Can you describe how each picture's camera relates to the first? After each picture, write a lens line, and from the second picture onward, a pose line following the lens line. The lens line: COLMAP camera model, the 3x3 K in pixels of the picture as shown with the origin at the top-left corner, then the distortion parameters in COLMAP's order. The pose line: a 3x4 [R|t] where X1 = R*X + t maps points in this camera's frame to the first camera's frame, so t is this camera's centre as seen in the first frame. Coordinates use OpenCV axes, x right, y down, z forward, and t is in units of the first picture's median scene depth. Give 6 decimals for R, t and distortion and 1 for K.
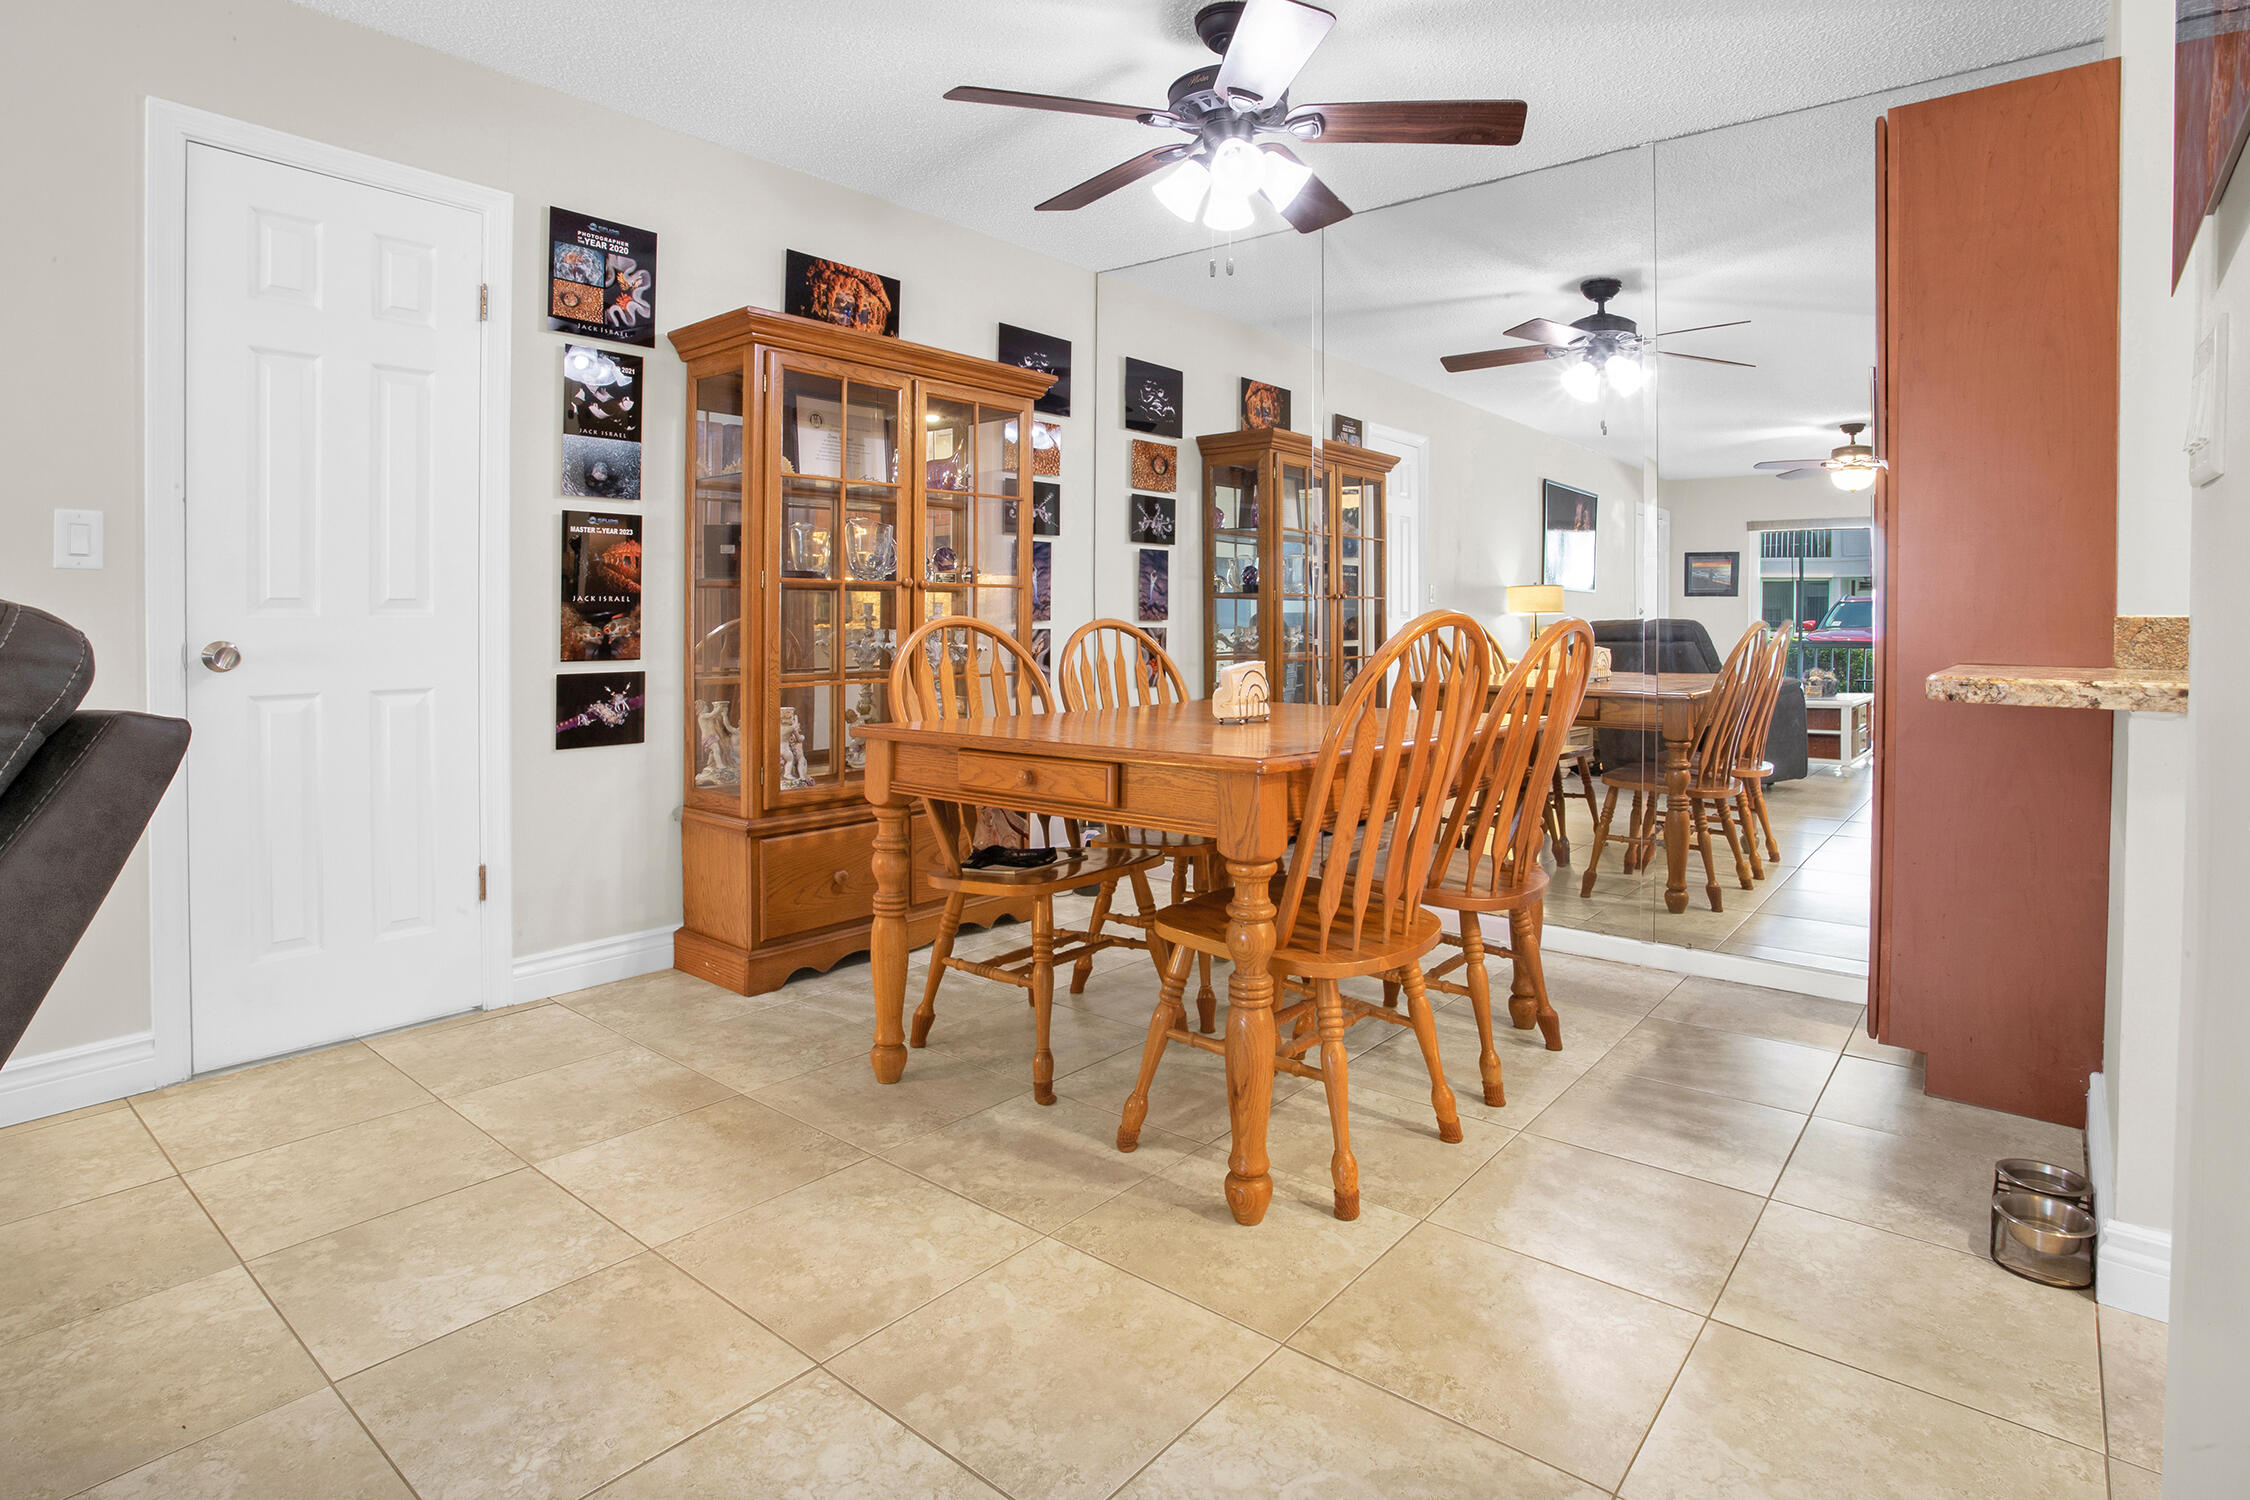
lens RADIAL K [[1169.5, 0, 1234.7], [0, 1169.5, 612.5], [0, 0, 1]] dist [-0.049119, 0.012238]
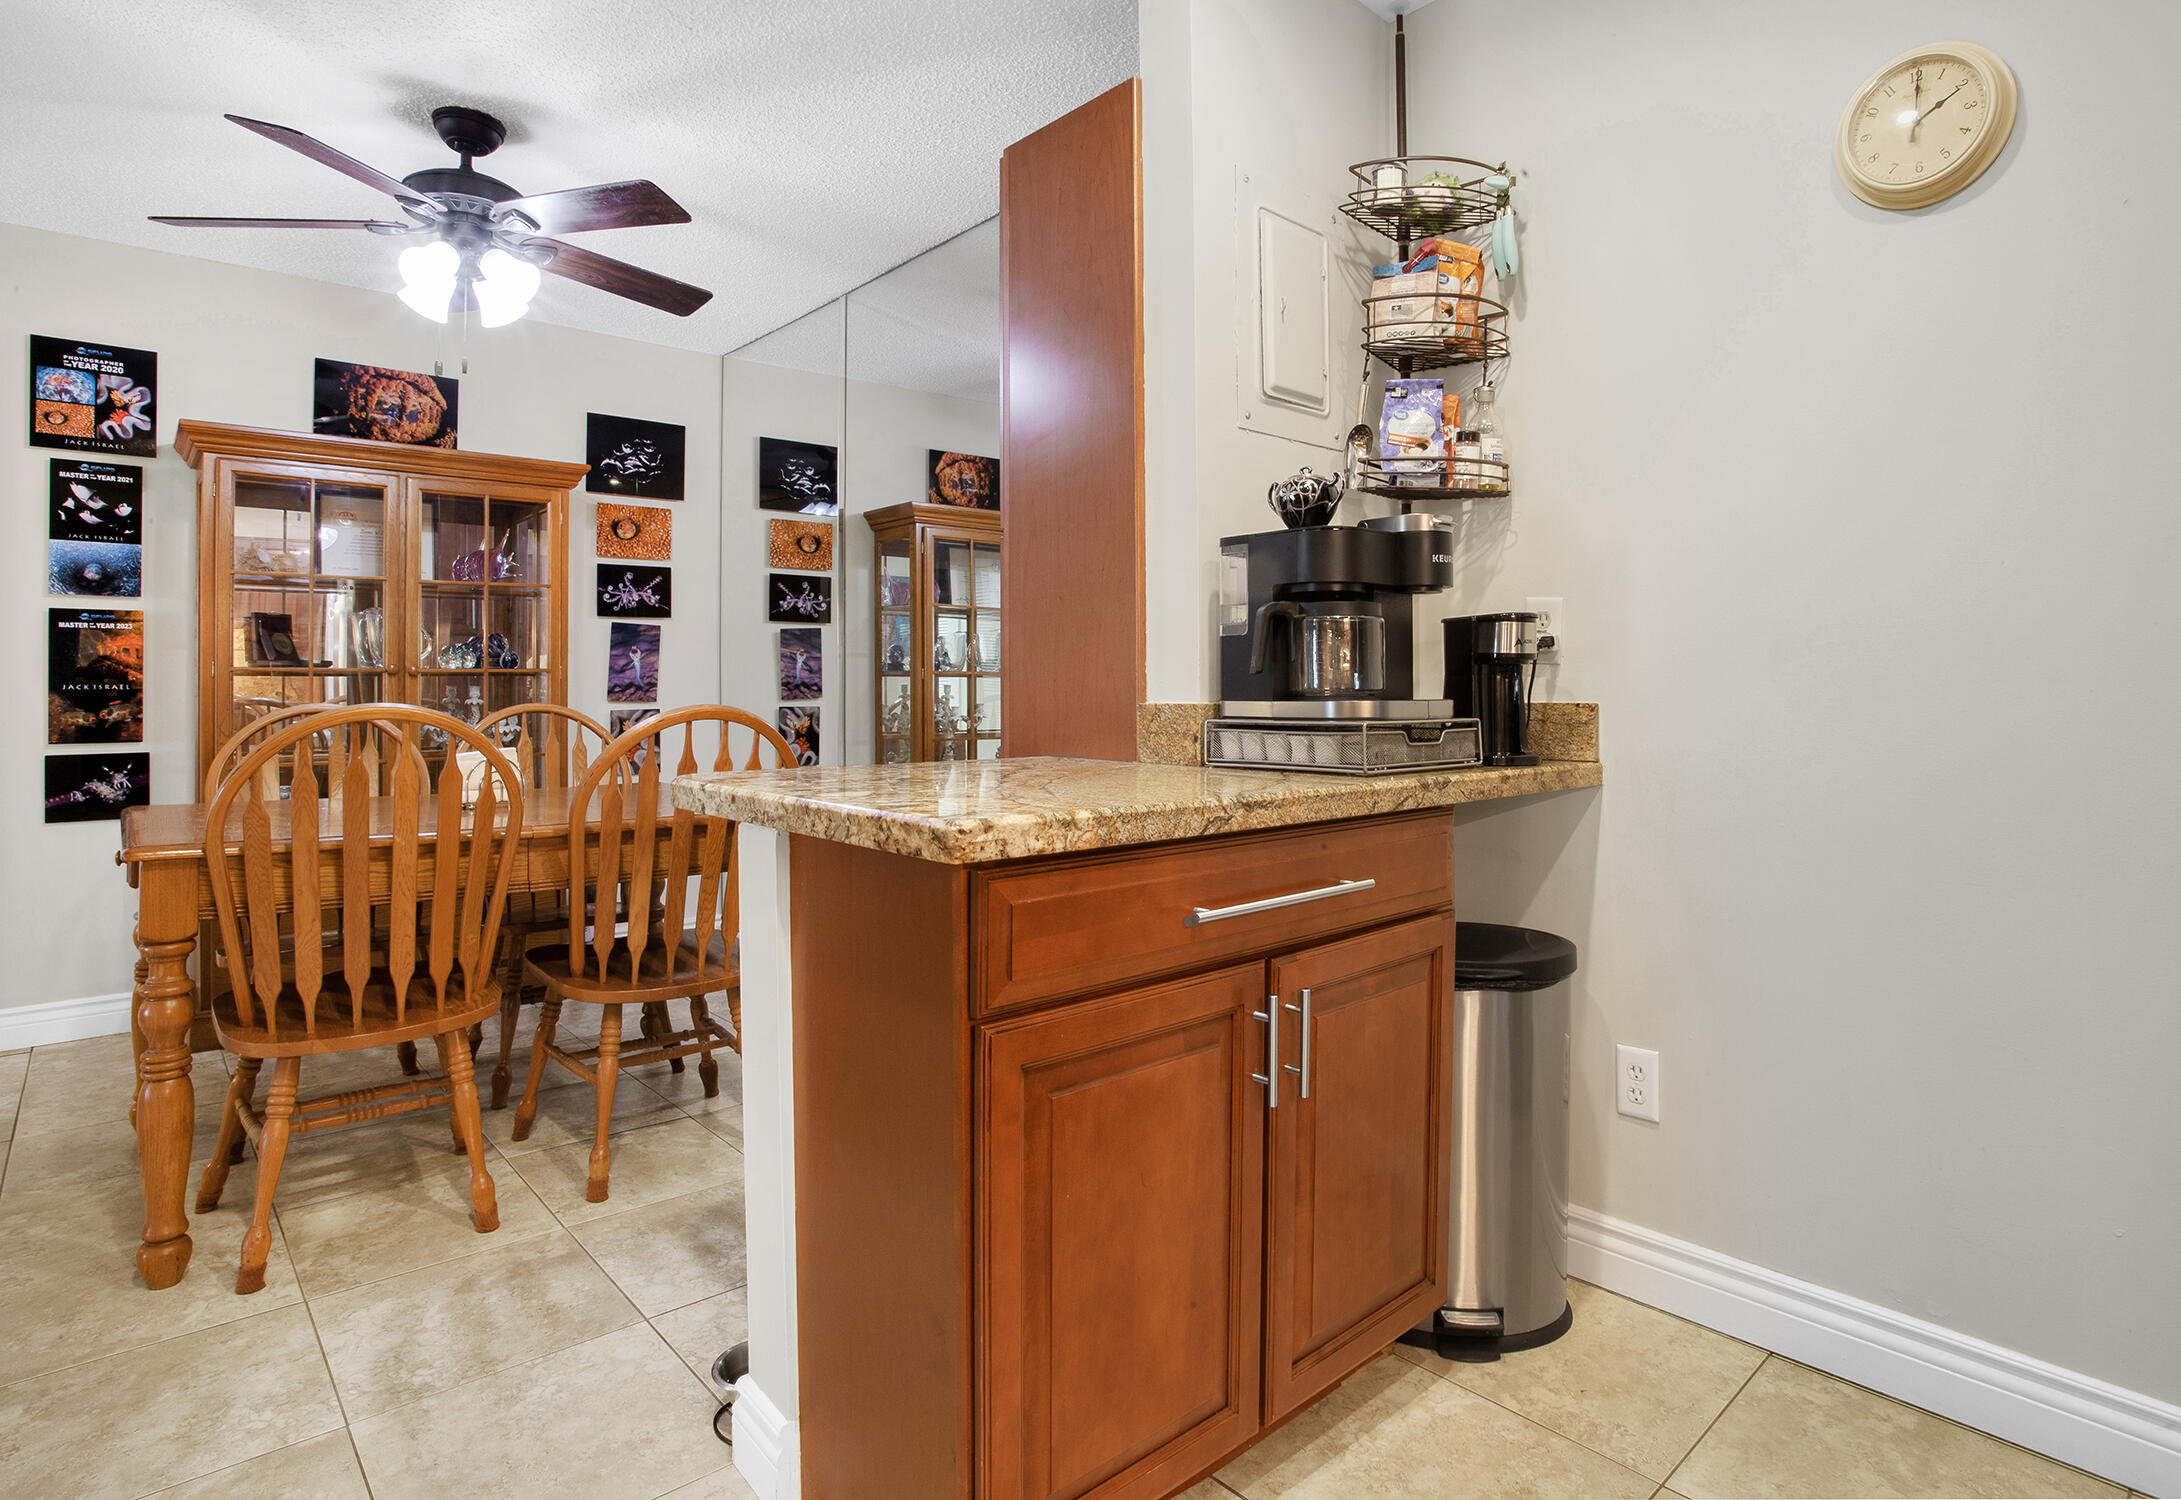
lens RADIAL K [[1222.7, 0, 1154.3], [0, 1222.7, 669.1], [0, 0, 1]] dist [-0.003642, -0.000135]
pose [[0.980576, -0.009014, -0.195931, 0.662457], [0.007202, 0.999924, -0.009957, -0.009721], [0.196006, 0.008352, 0.980567, 0.050919]]
